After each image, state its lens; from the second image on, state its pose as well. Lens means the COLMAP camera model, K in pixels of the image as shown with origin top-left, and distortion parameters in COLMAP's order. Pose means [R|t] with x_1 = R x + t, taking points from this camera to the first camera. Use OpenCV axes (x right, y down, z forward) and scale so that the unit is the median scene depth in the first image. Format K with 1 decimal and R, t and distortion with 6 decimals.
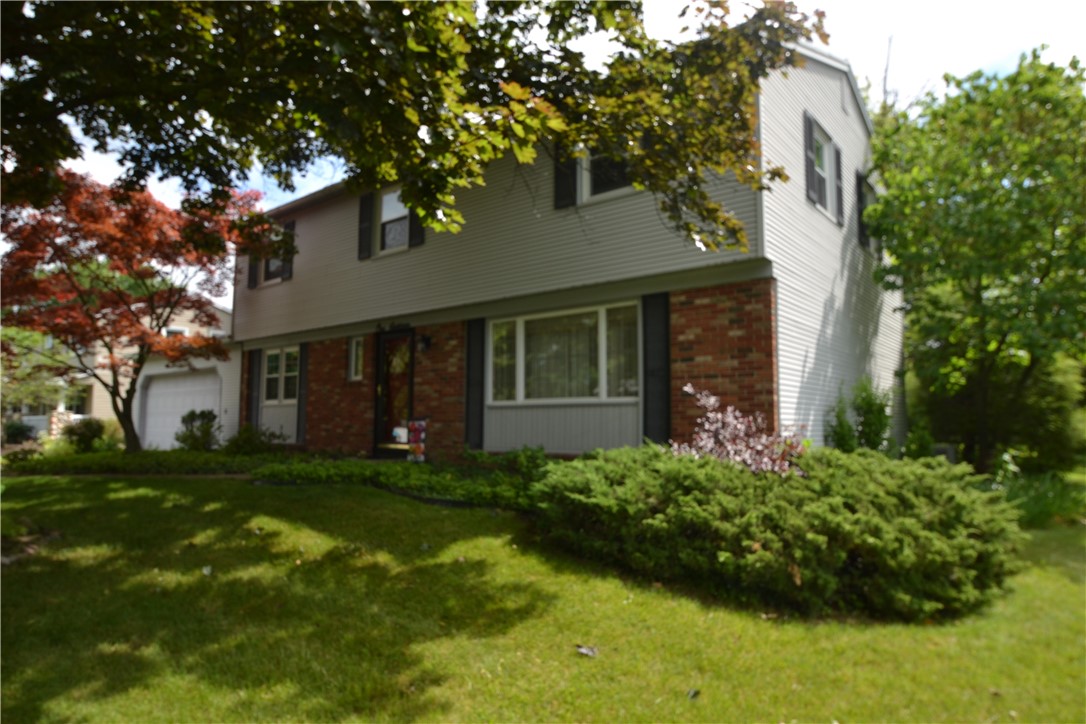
lens RADIAL K [[657.0, 0, 543.1], [0, 657.0, 362.0], [0, 0, 1]] dist [0.000094, 0.000000]
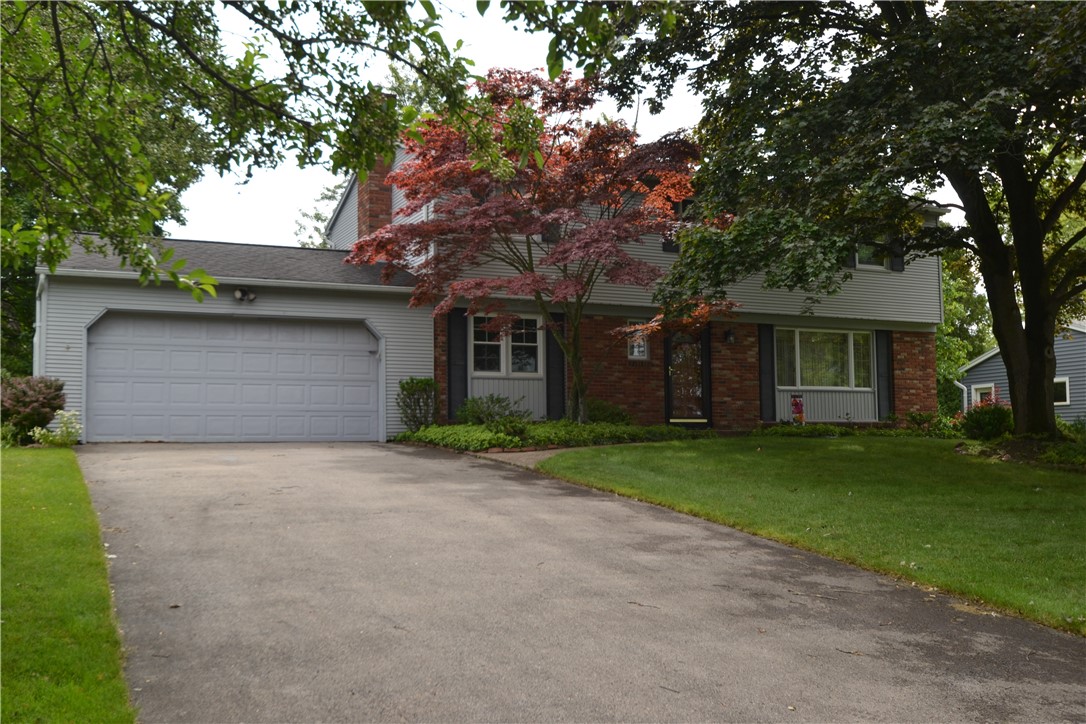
lens RADIAL K [[1125.4, 0, 542.8], [0, 1125.4, 361.6], [0, 0, 1]] dist [0.000921, 0.000000]
pose [[0.430928, 0.055461, 0.900680, -2.708476], [-0.085505, 0.996128, -0.020429, 0.110825], [-0.898326, -0.068209, 0.434002, 0.470723]]
